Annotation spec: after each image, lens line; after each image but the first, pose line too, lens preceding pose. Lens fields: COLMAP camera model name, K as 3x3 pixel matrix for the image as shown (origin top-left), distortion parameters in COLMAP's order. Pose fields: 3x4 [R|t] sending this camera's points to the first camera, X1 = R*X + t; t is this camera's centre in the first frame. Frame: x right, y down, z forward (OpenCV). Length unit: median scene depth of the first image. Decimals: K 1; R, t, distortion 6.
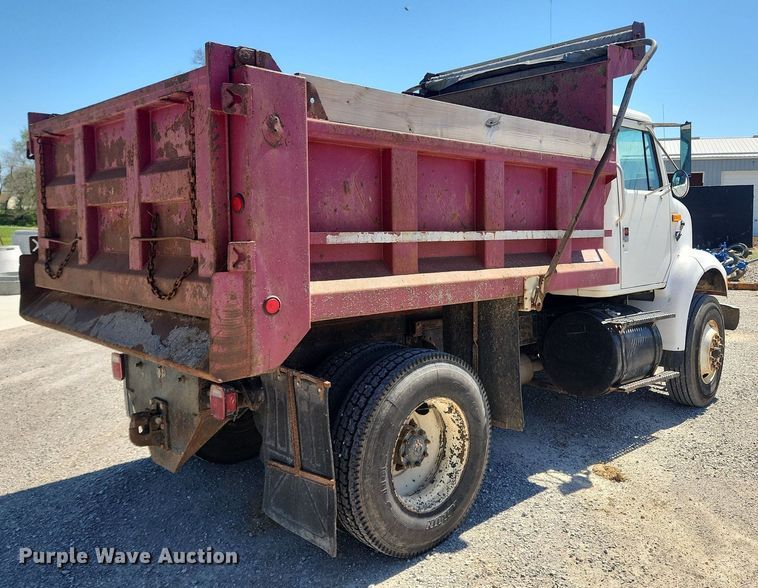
lens RADIAL K [[644.3, 0, 399.4], [0, 644.3, 295.5], [0, 0, 1]] dist [0.009015, 0.000696]
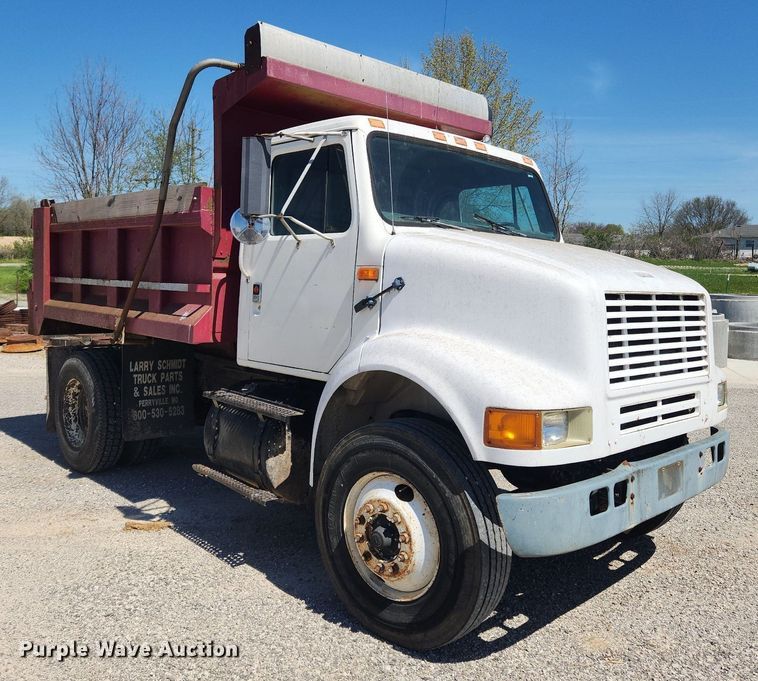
lens RADIAL K [[699.3, 0, 379.0], [0, 699.3, 340.5], [0, 0, 1]] dist [0.058924, 0.003380]
pose [[-0.017247, 0.086841, -0.996073, 1.598419], [-0.135564, 0.986819, 0.088382, -0.176198], [0.990619, 0.136556, -0.005247, 1.533270]]
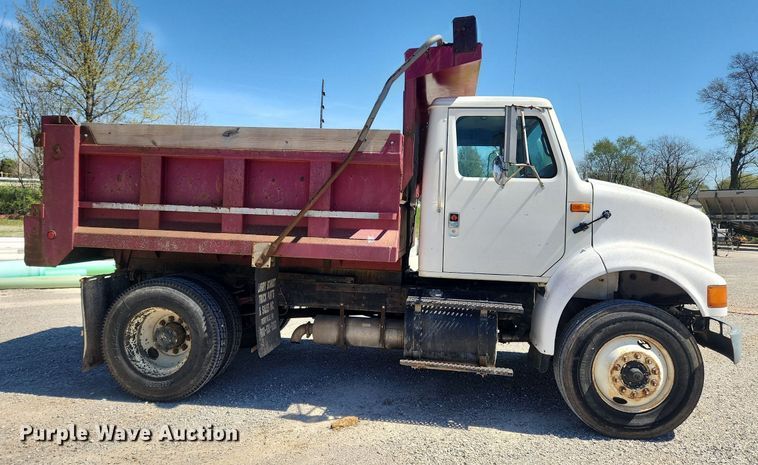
lens RADIAL K [[552.3, 0, 379.4], [0, 552.3, 250.3], [0, 0, 1]] dist [0.046615, -0.001393]
pose [[0.617229, 0.083466, -0.782344, 1.285935], [-0.119056, 0.992815, 0.011992, -0.057054], [0.777724, 0.085741, 0.622732, 0.476048]]
